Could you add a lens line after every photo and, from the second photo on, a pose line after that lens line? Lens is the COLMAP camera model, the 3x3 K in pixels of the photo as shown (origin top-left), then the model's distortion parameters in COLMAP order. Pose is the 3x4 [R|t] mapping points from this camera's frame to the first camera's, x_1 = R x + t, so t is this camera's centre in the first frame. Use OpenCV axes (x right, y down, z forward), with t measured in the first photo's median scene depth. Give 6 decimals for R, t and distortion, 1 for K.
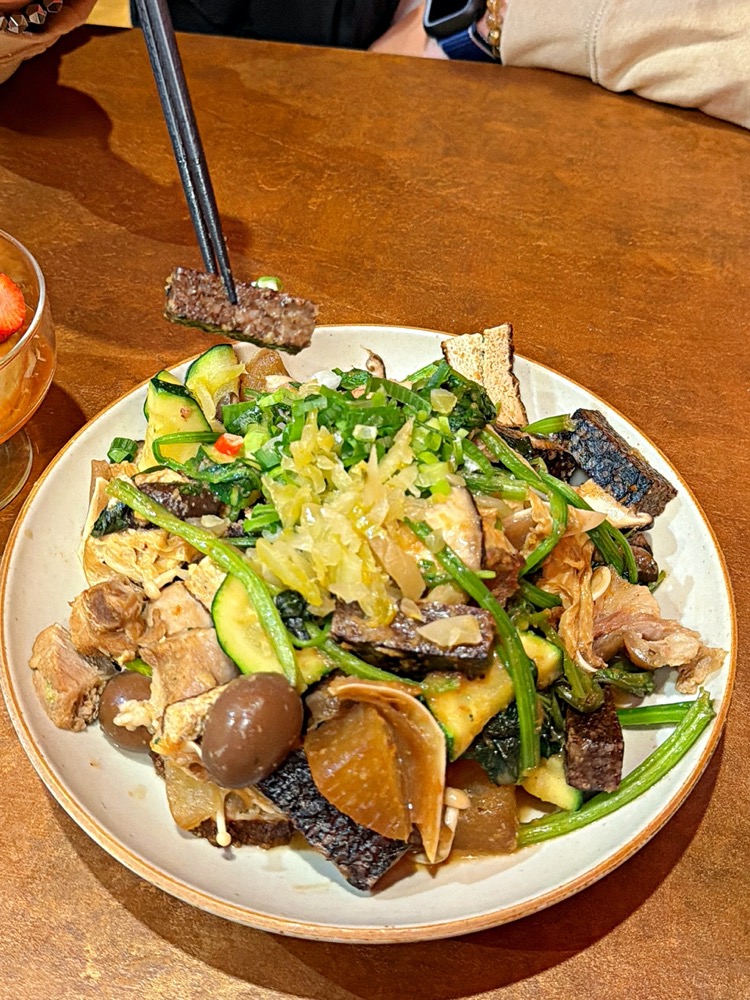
lens RADIAL K [[1226.6, 0, 377.6], [0, 1226.6, 428.8], [0, 0, 1]] dist [0.233619, -0.659962]
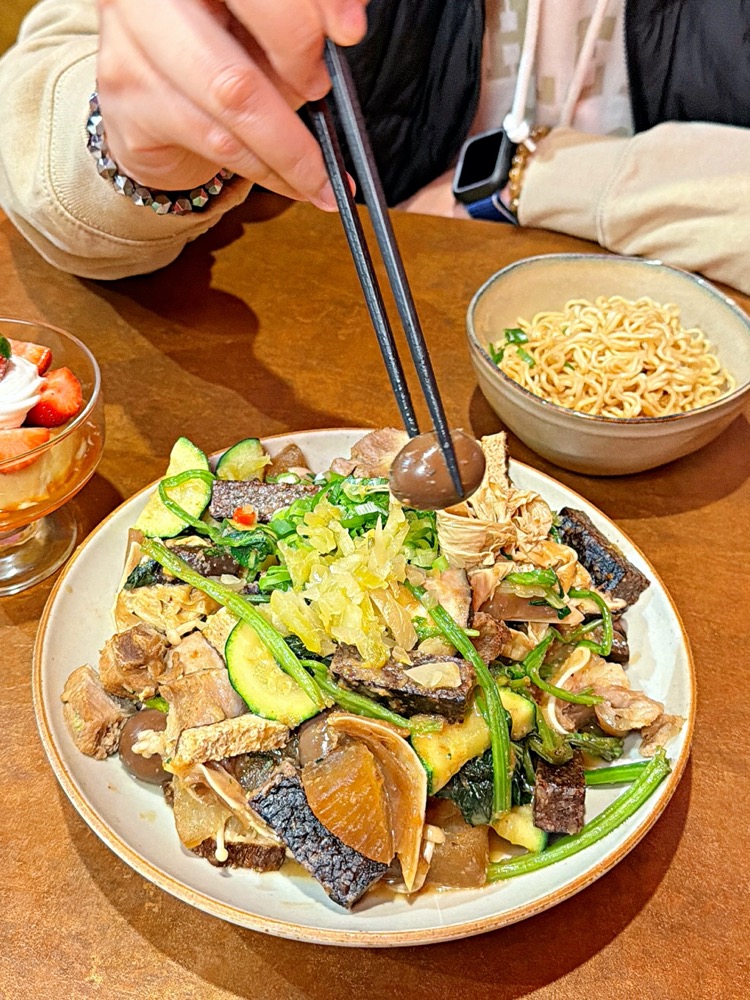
lens RADIAL K [[1212.6, 0, 372.4], [0, 1212.6, 444.8], [0, 0, 1]] dist [0.293345, -0.843804]
pose [[0.998379, 0.043669, -0.036514, 0.033259], [-0.047947, 0.990874, -0.125972, 0.092279], [0.030680, 0.127519, 0.991362, -0.131962]]
